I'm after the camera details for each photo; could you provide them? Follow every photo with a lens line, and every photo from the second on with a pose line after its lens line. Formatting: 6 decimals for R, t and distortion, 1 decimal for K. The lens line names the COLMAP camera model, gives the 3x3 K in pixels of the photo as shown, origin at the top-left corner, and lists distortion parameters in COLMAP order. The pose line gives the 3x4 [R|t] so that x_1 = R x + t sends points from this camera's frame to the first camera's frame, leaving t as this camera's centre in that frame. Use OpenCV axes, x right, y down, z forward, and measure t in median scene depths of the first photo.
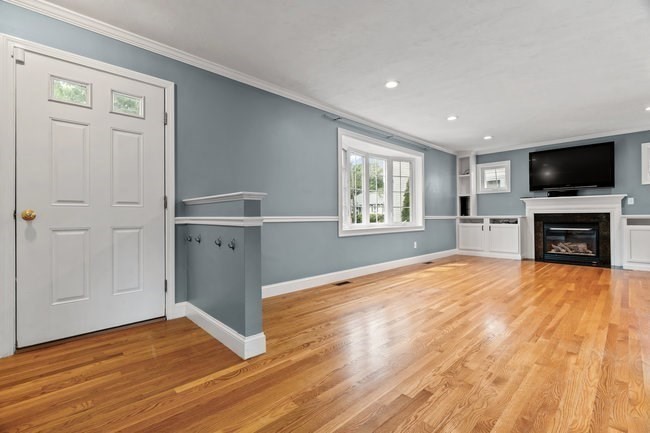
lens RADIAL K [[292.9, 0, 322.7], [0, 292.9, 214.1], [0, 0, 1]] dist [-0.009139, 0.003504]
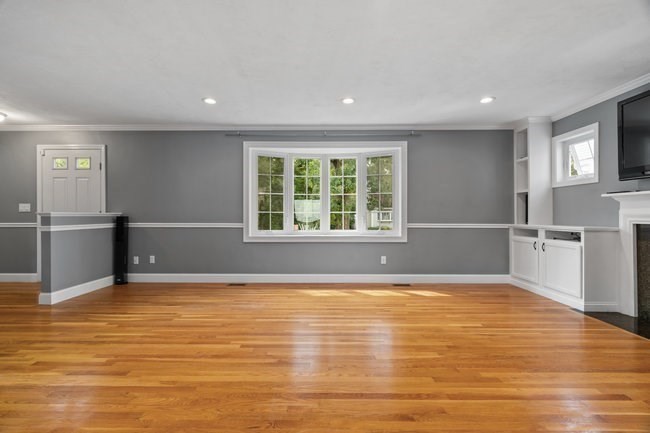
lens RADIAL K [[292.9, 0, 322.6], [0, 292.9, 216.0], [0, 0, 1]] dist [-0.009139, 0.003504]
pose [[0.718306, 0.005249, -0.695708, 0.718902], [0.001406, 0.999959, 0.008996, -0.020830], [0.695726, -0.007440, 0.718269, 0.297683]]
